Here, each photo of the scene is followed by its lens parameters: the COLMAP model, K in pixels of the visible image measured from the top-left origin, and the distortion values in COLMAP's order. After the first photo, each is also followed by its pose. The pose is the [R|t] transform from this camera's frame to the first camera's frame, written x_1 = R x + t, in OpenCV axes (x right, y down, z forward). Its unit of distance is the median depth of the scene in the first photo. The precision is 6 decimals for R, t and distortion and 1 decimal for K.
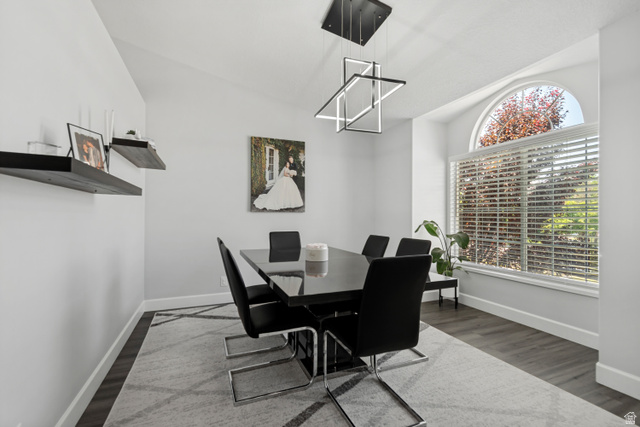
lens RADIAL K [[289.5, 0, 319.8], [0, 289.5, 214.3], [0, 0, 1]] dist [-0.003885, 0.001084]
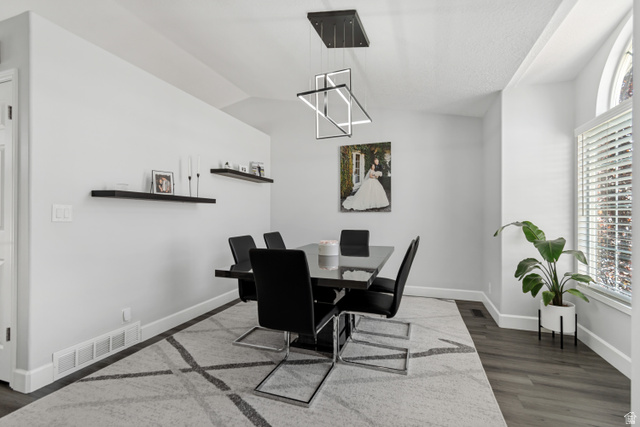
lens RADIAL K [[289.5, 0, 317.4], [0, 289.5, 214.8], [0, 0, 1]] dist [-0.003885, 0.001084]
pose [[0.745246, -0.004228, -0.666776, 0.449319], [0.006015, 0.999982, 0.000381, 0.001394], [0.666762, -0.004295, 0.745258, 0.083863]]
